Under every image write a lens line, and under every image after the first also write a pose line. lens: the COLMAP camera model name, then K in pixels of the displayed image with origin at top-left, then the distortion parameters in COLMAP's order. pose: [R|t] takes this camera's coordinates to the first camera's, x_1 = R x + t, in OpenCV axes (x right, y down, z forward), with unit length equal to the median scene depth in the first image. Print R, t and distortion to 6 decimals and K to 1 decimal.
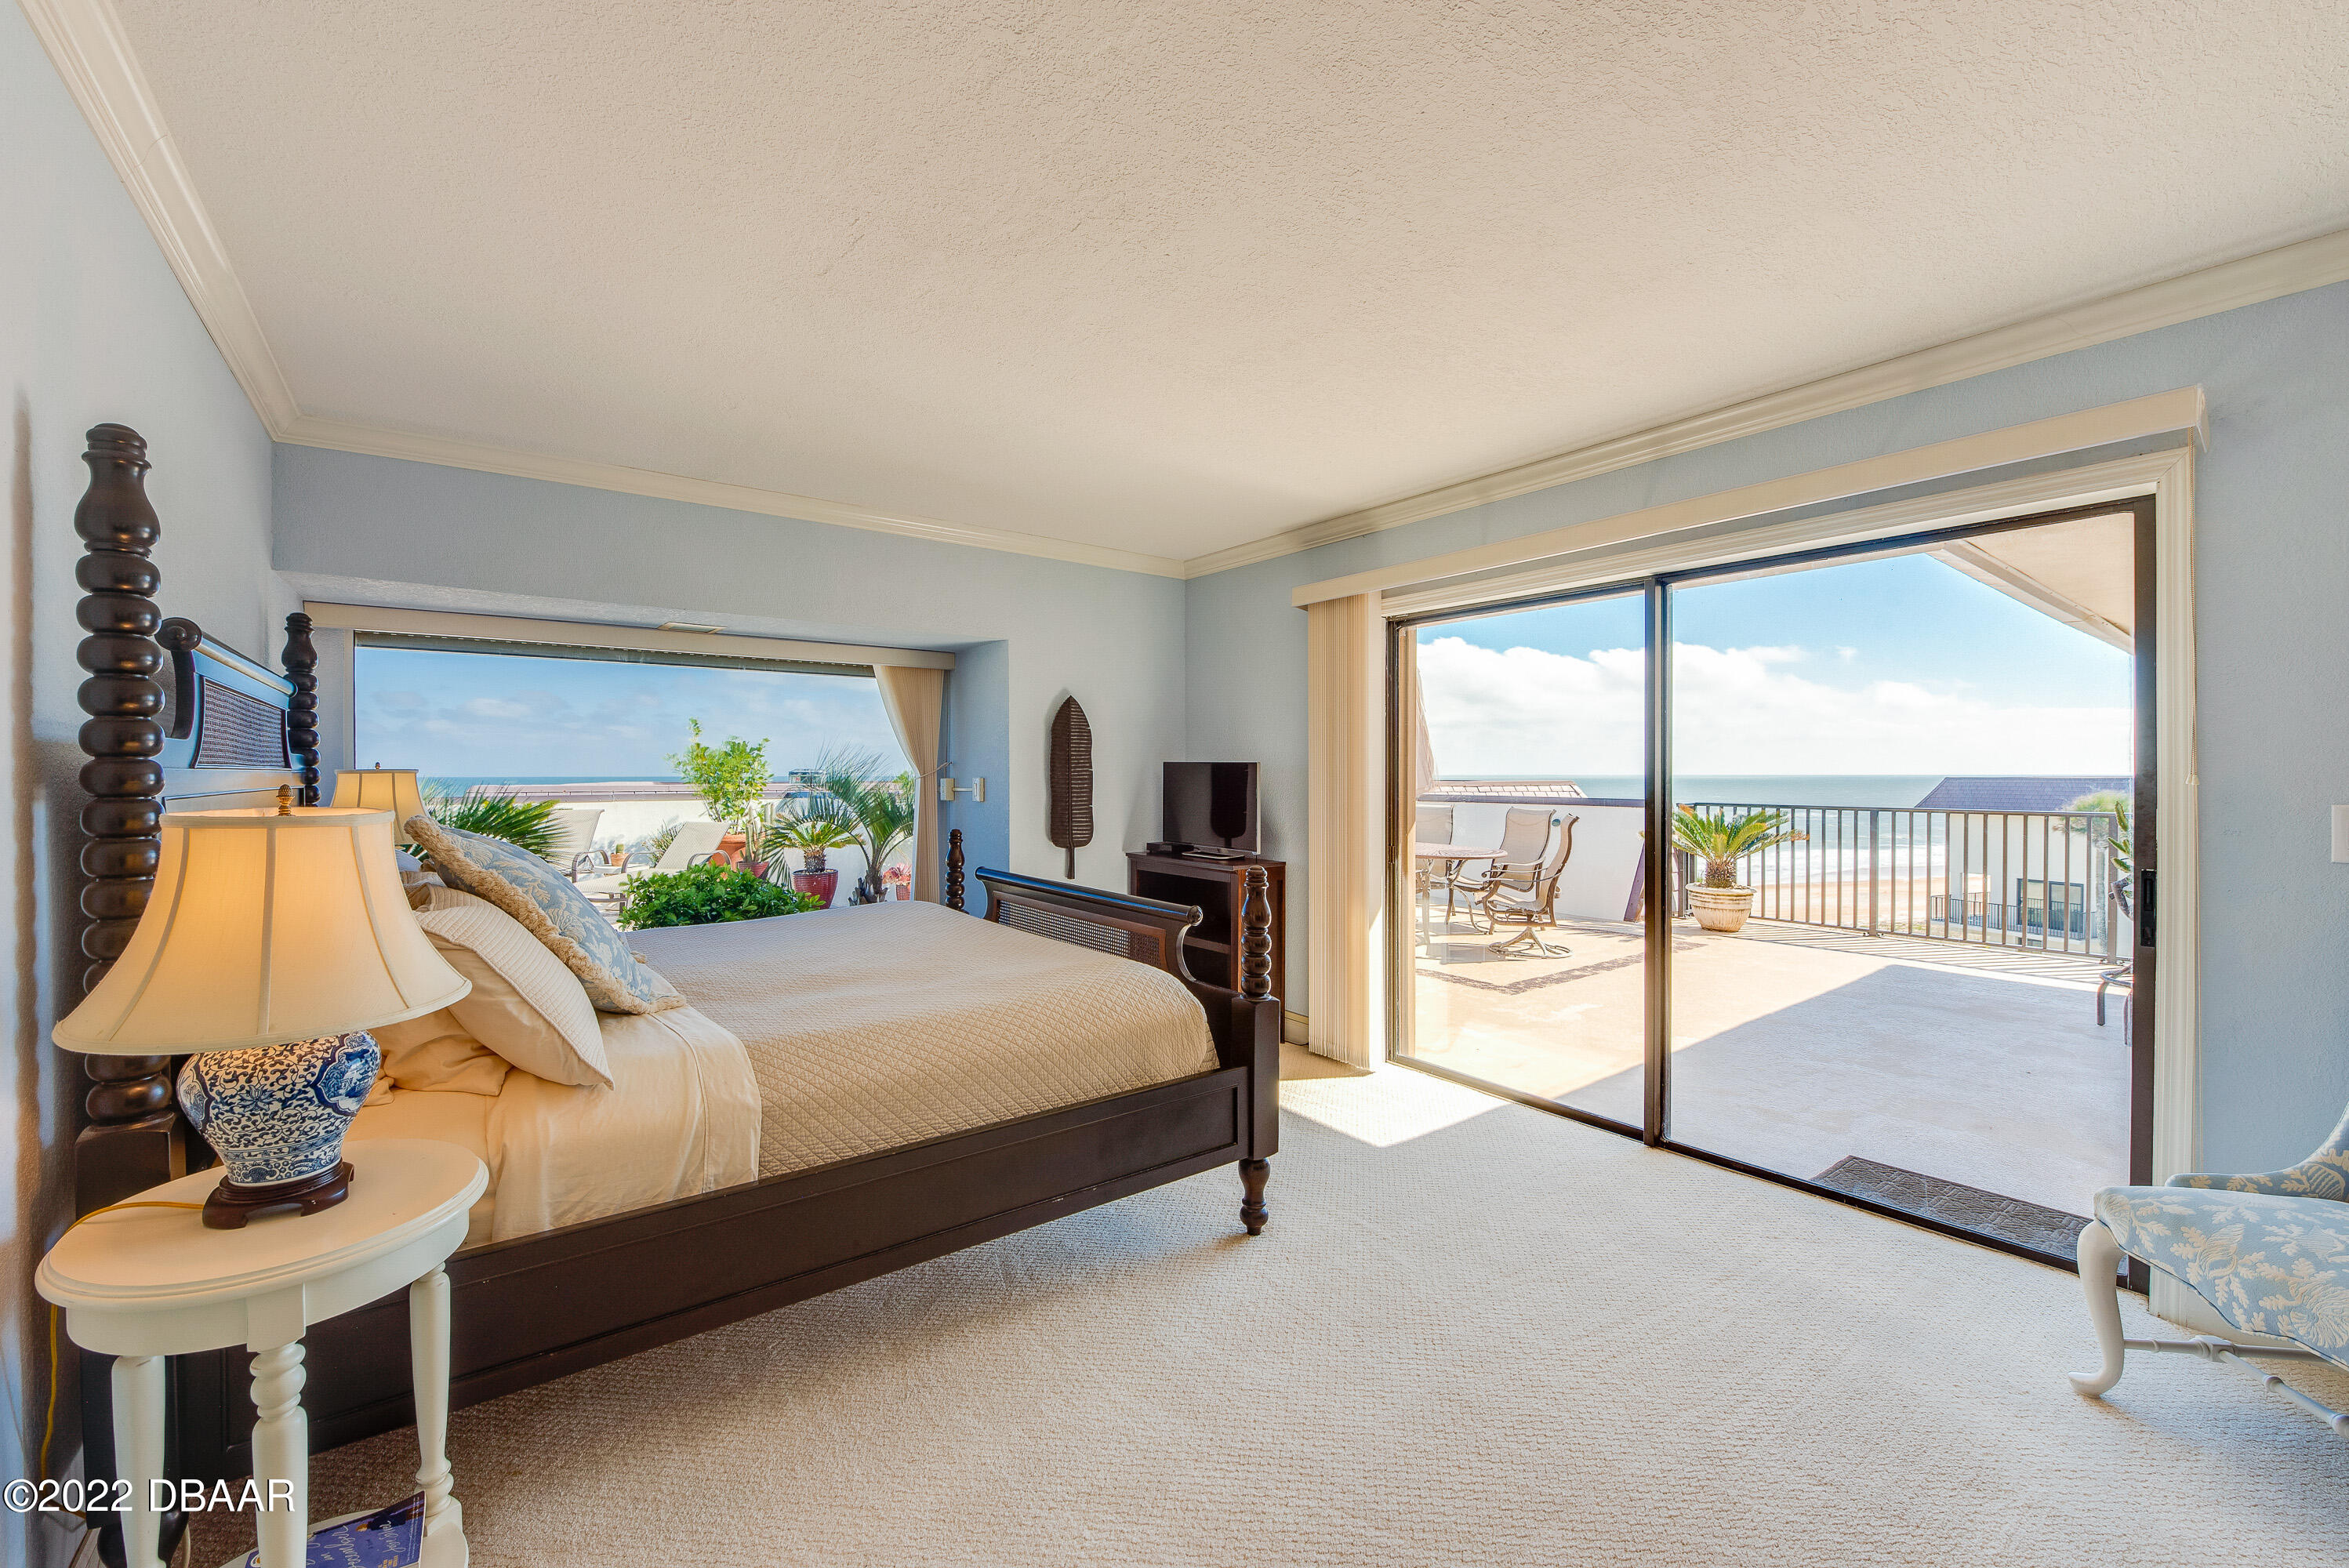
lens RADIAL K [[927.2, 0, 1142.6], [0, 927.2, 781.8], [0, 0, 1]] dist [-0.008870, -0.002703]
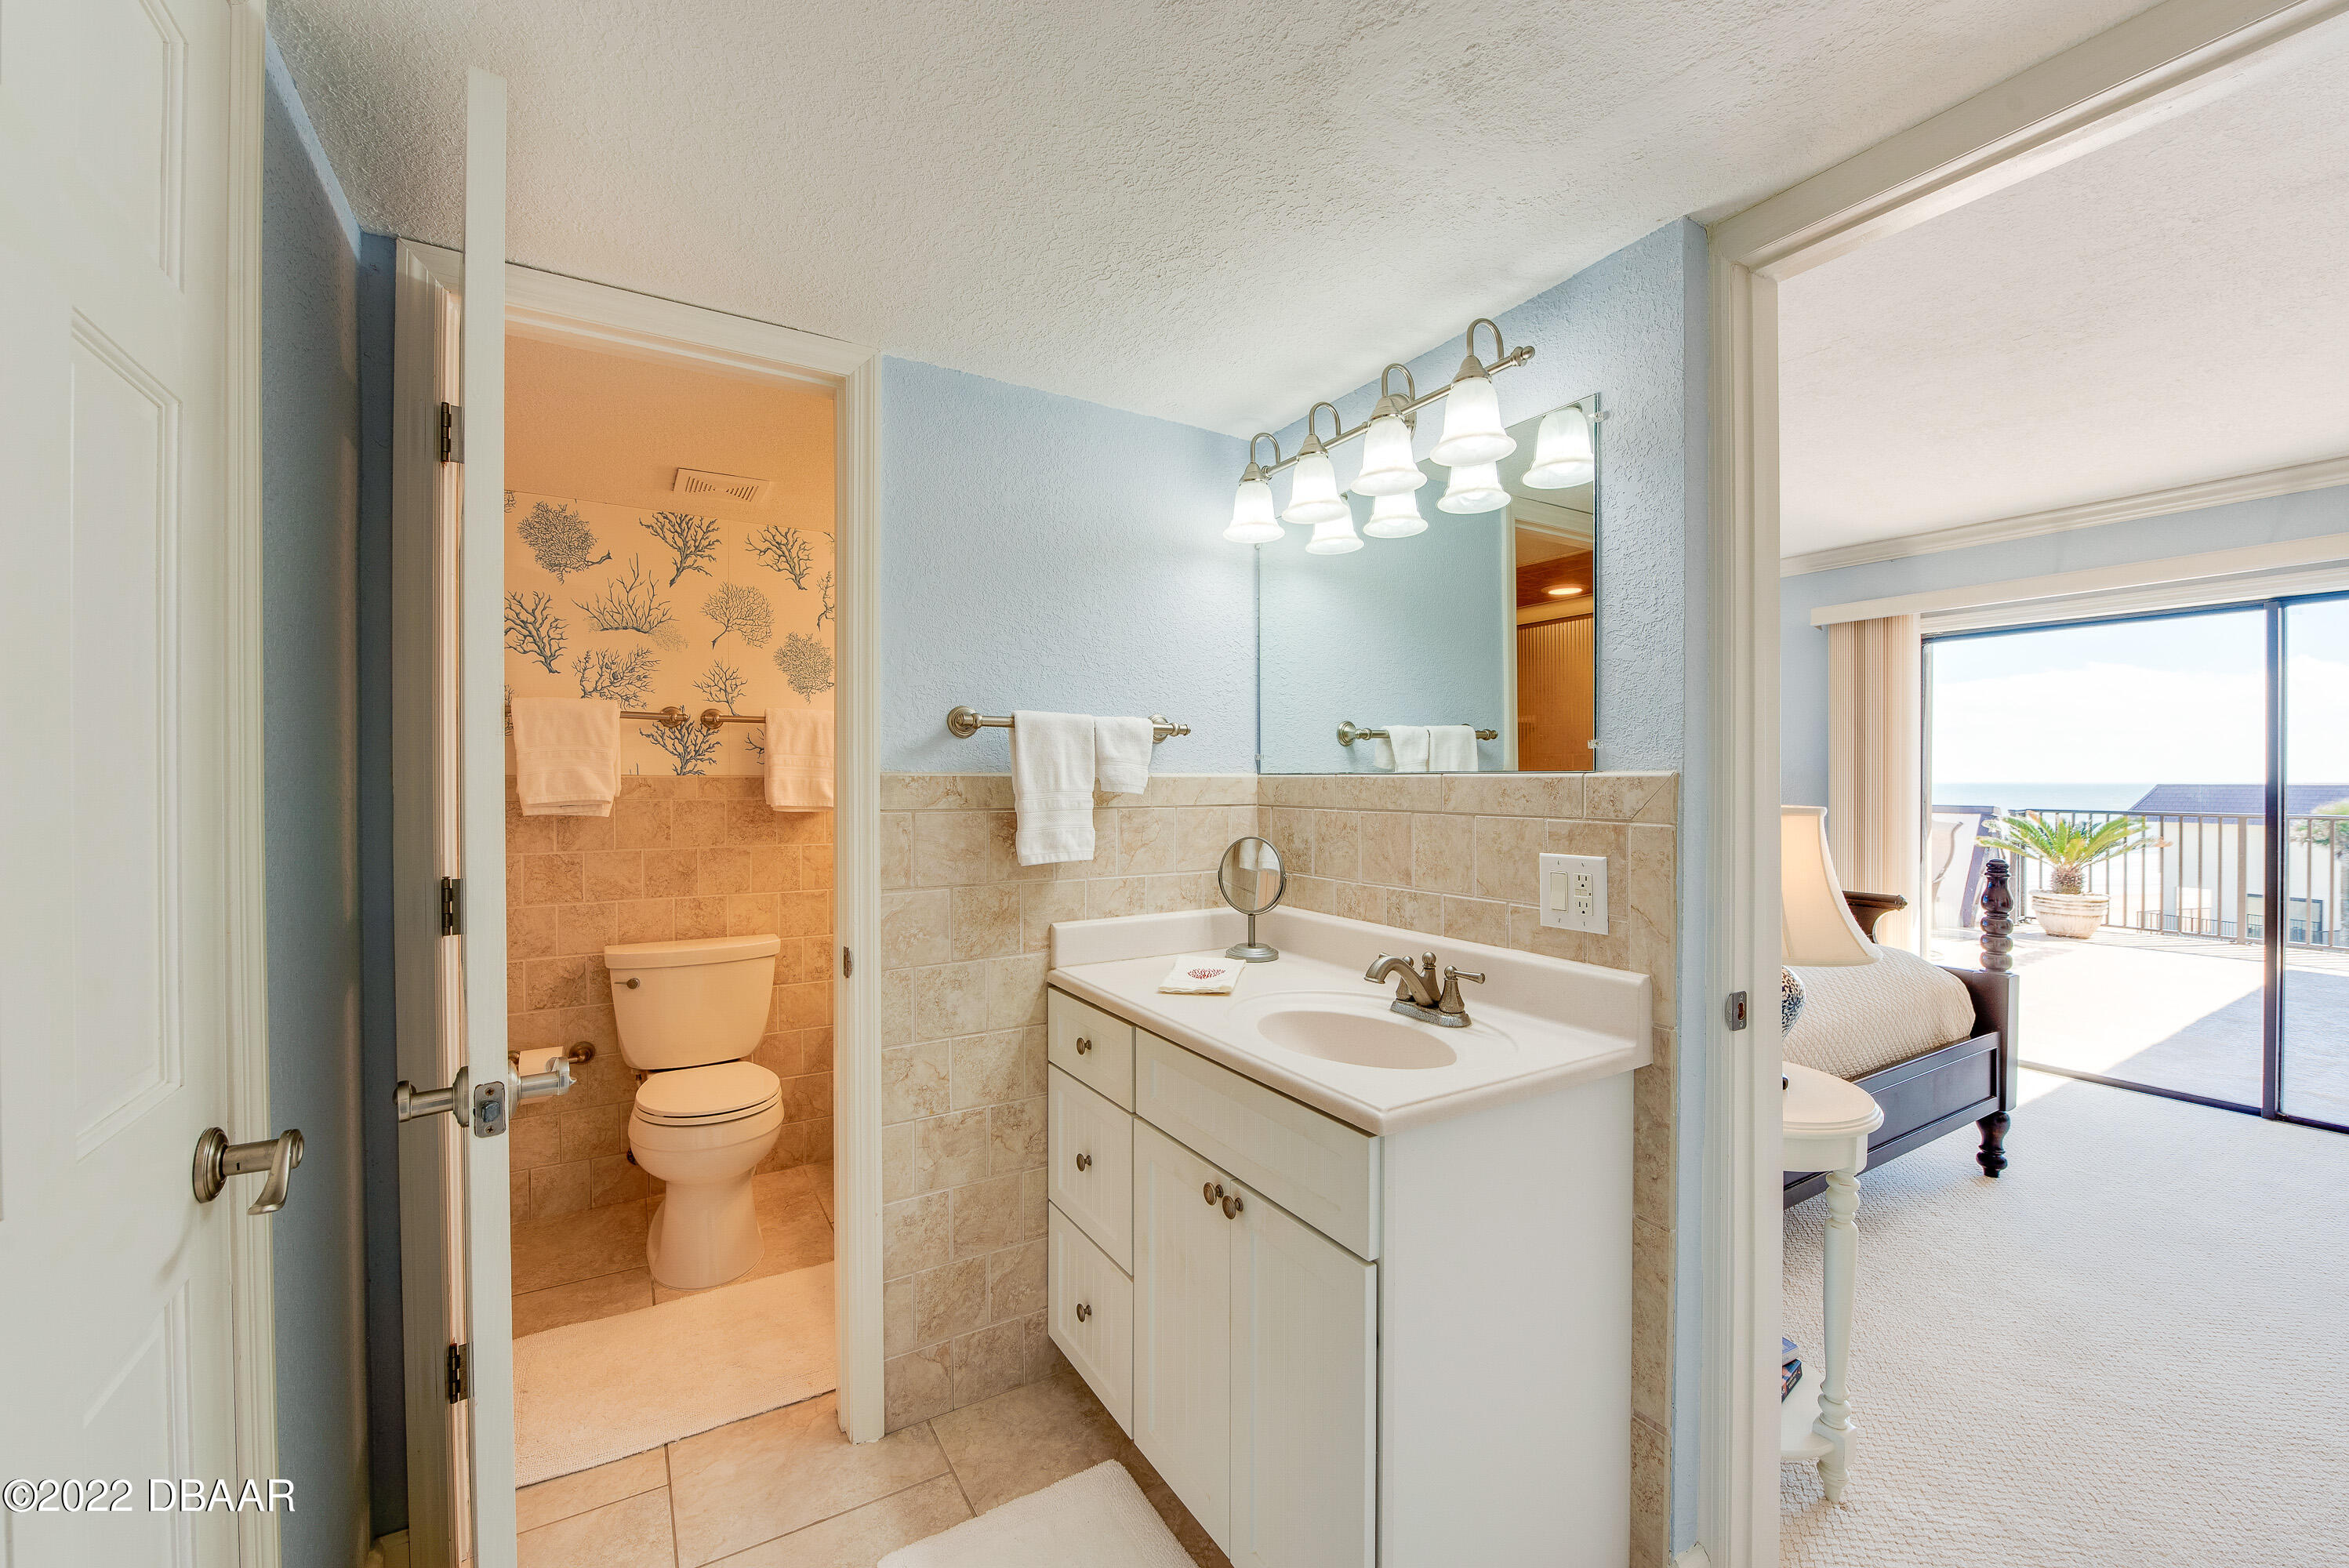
lens RADIAL K [[927.2, 0, 1156.0], [0, 927.2, 782.6], [0, 0, 1]] dist [-0.008870, -0.002703]
pose [[0.995281, -0.000213, -0.097038, -0.650930], [-0.000398, 0.999980, -0.006286, 0.002833], [0.097038, 0.006295, 0.995261, -0.198988]]
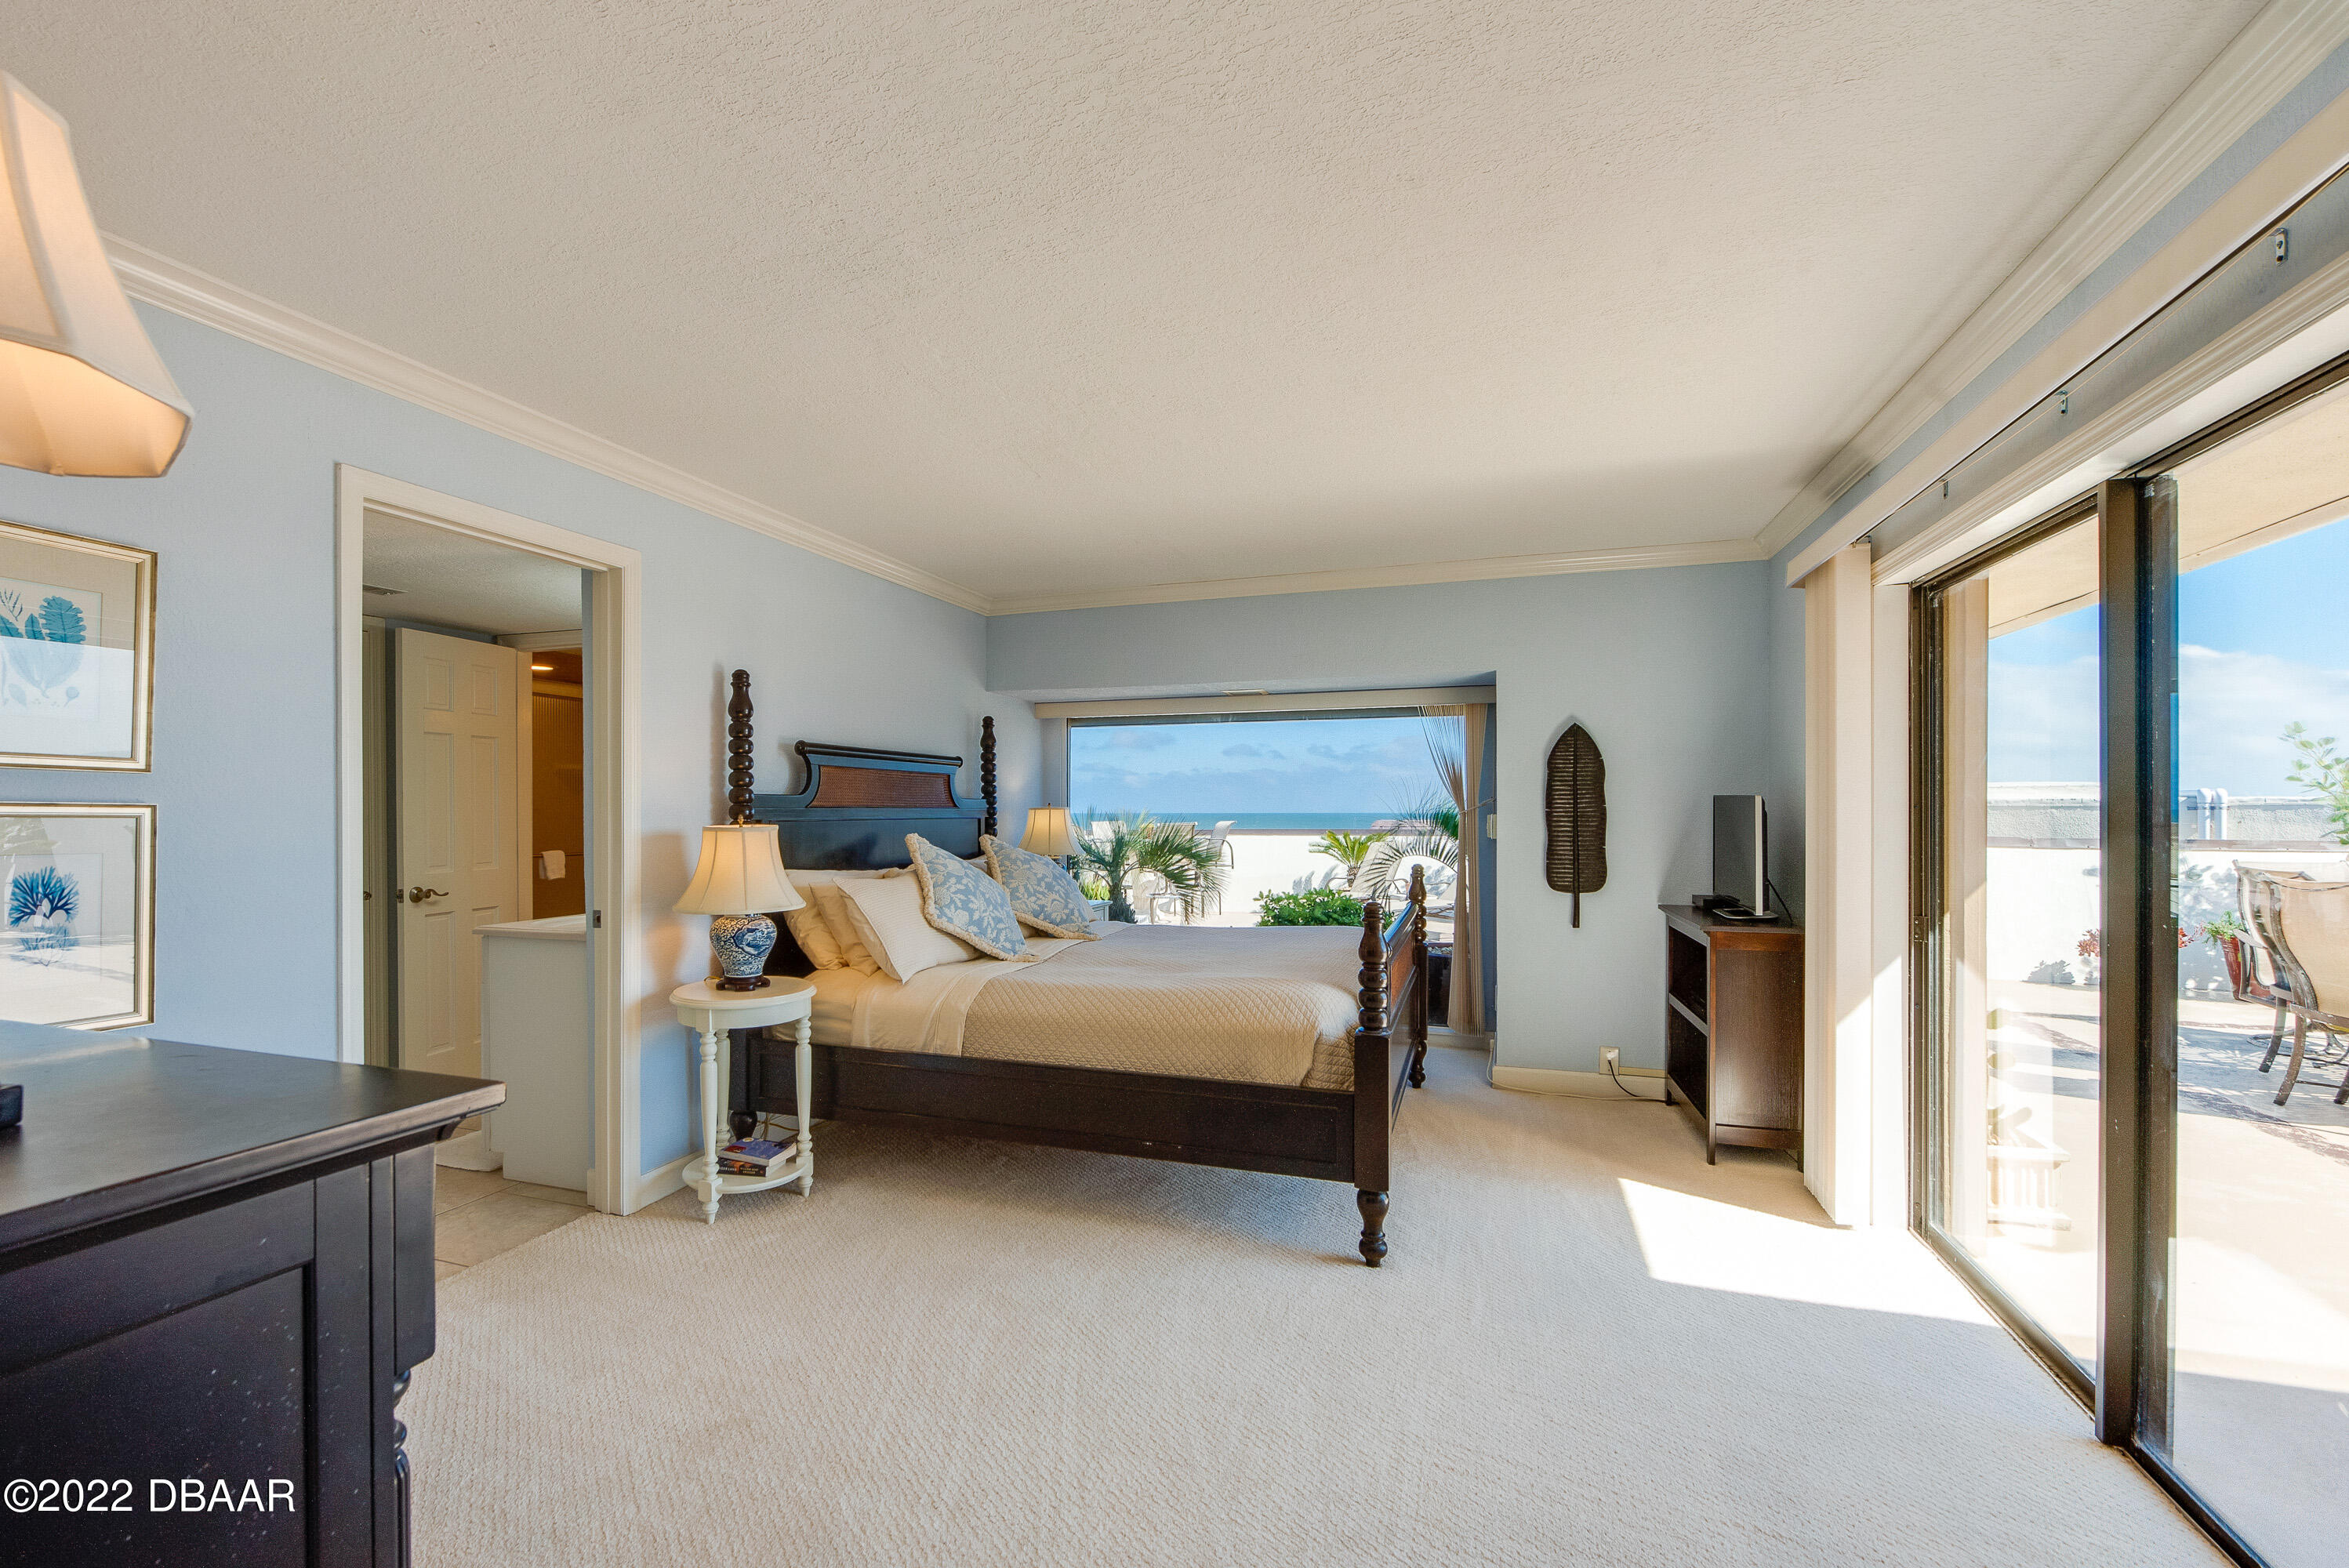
lens RADIAL K [[1041.9, 0, 1130.9], [0, 1041.9, 812.6], [0, 0, 1]] dist [0.000848, -0.000052]
pose [[0.568409, 0.002425, -0.822743, 0.727705], [-0.006897, 0.999975, -0.001817, -0.002415], [0.822718, 0.006707, 0.568411, 0.105637]]
